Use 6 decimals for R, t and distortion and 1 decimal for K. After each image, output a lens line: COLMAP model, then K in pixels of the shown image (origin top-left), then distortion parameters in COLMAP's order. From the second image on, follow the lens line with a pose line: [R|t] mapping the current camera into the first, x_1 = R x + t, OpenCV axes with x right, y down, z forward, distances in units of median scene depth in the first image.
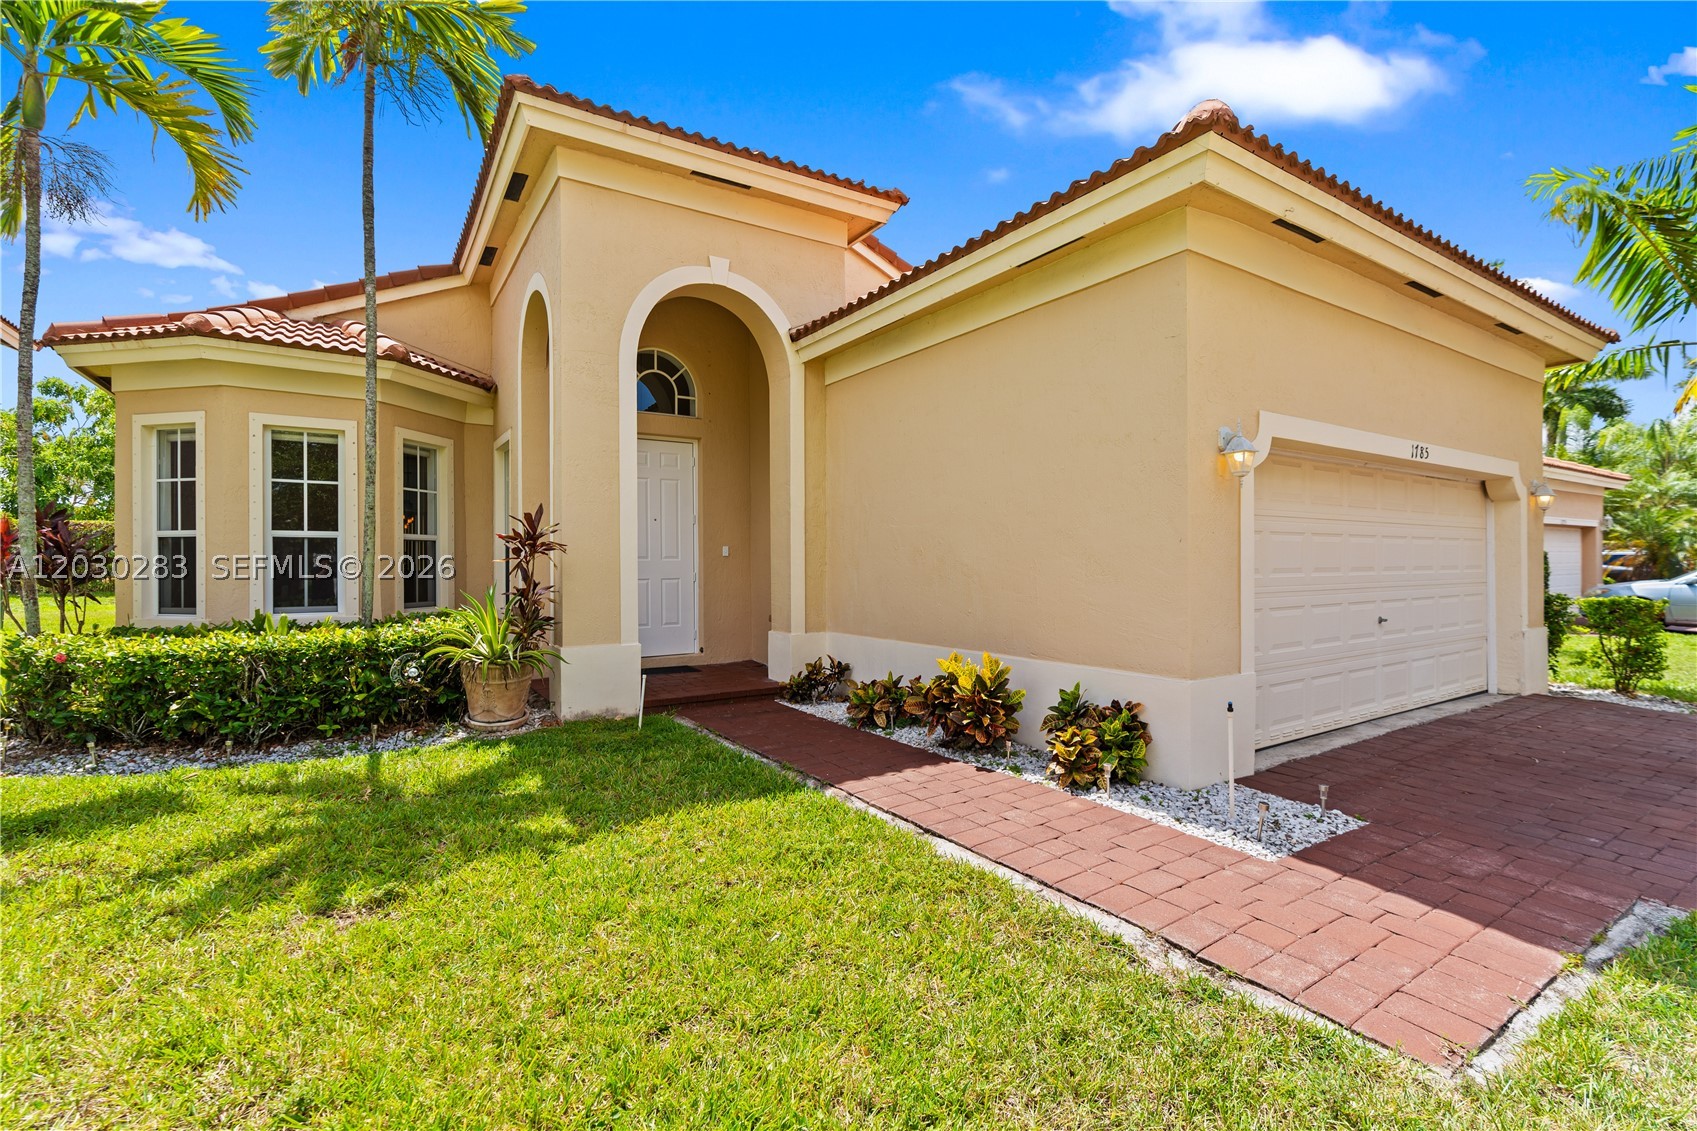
lens RADIAL K [[761.3, 0, 853.0], [0, 761.3, 562.3], [0, 0, 1]] dist [-0.003803, -0.000618]
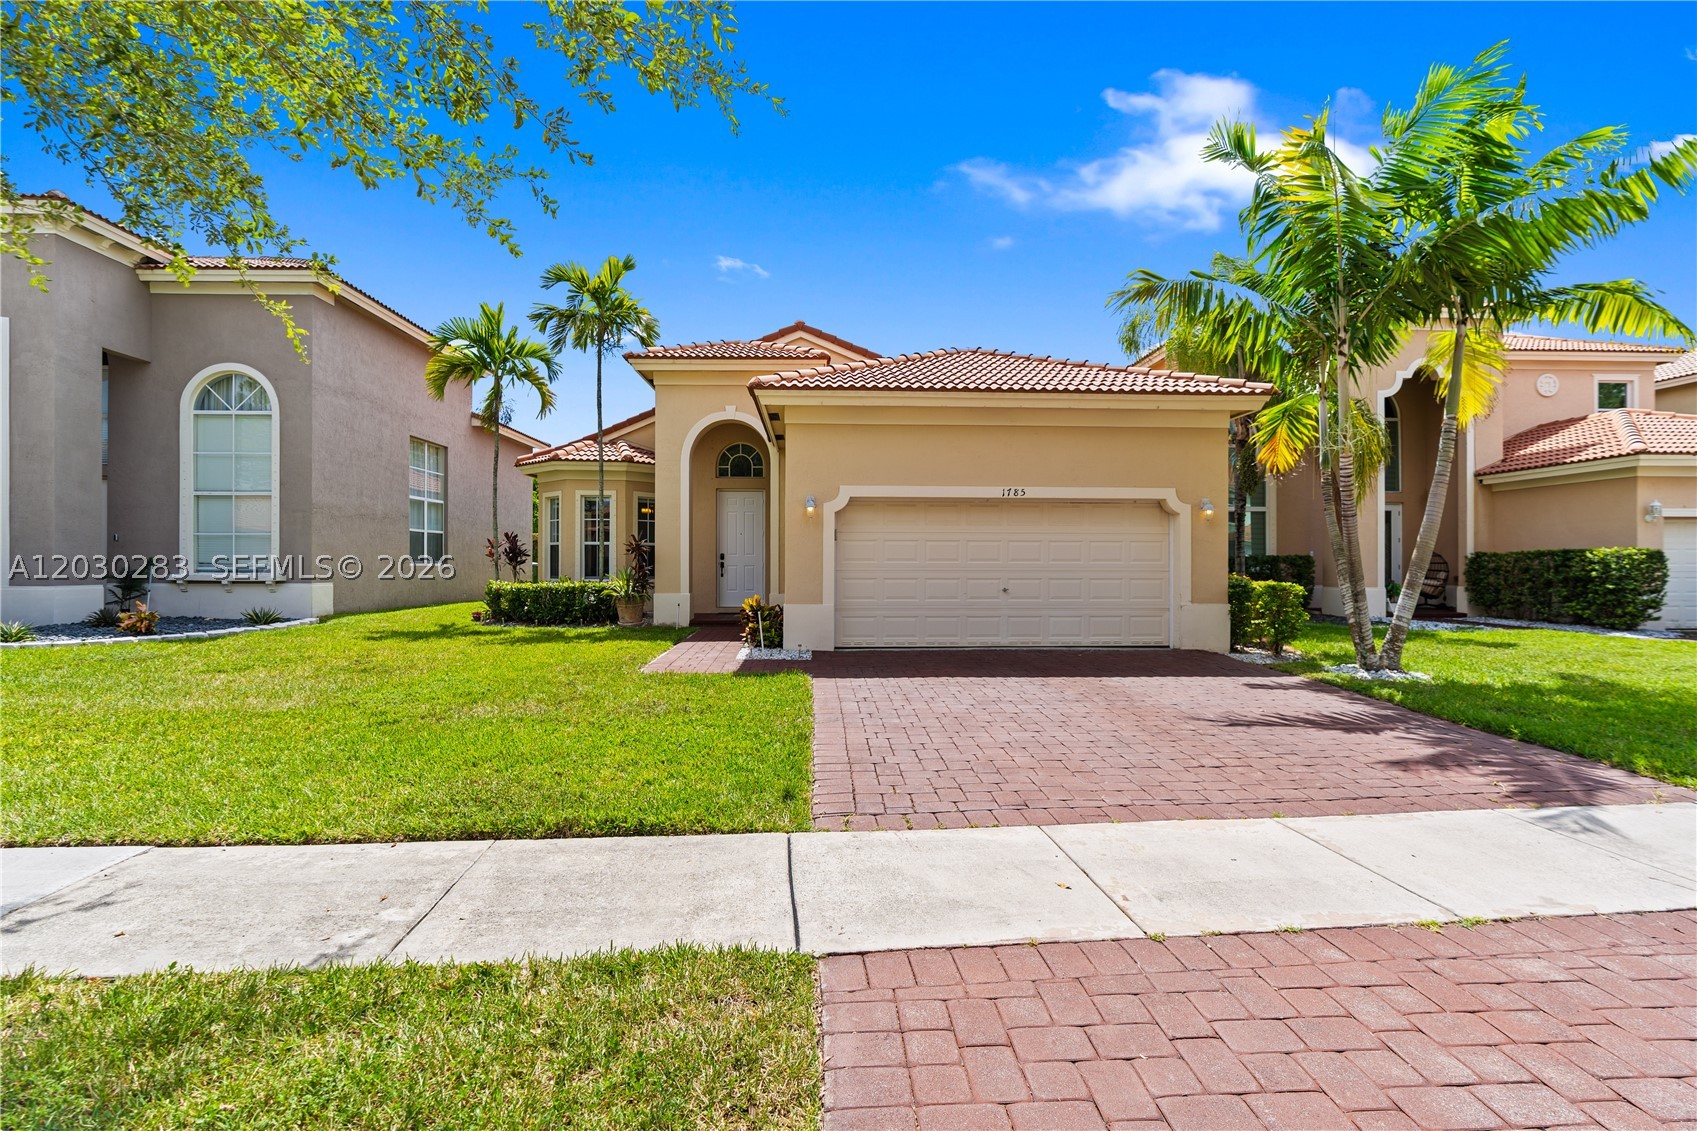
lens RADIAL K [[761.3, 0, 853.0], [0, 761.3, 562.3], [0, 0, 1]] dist [-0.003803, -0.000618]
pose [[0.866257, 0.004956, -0.499574, 1.209609], [-0.005639, 0.999984, 0.000142, 0.015028], [0.499566, 0.002694, 0.866271, -0.635564]]
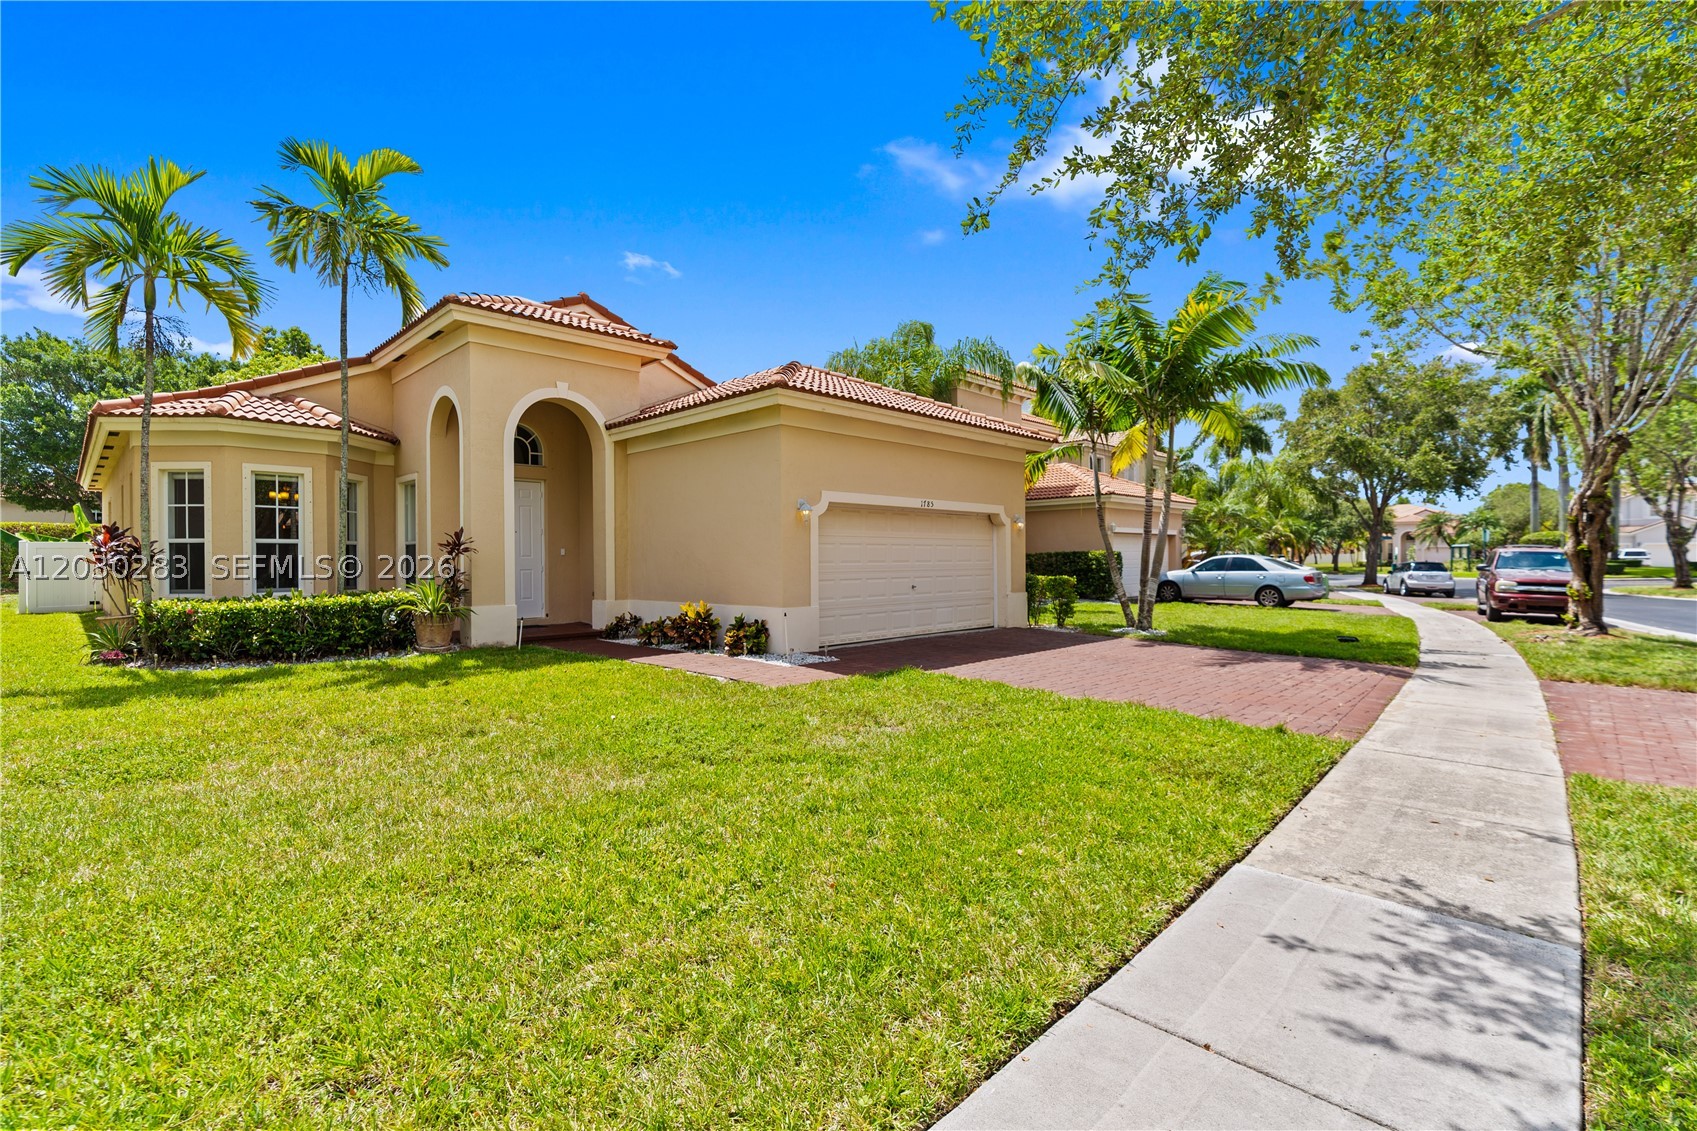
lens RADIAL K [[763.6, 0, 841.3], [0, 763.6, 562.7], [0, 0, 1]] dist [-0.001752, -0.000114]
pose [[0.977829, -0.002827, 0.209385, 0.085718], [0.002411, 0.999995, 0.002240, 0.007087], [-0.209390, -0.001686, 0.977831, -0.891975]]
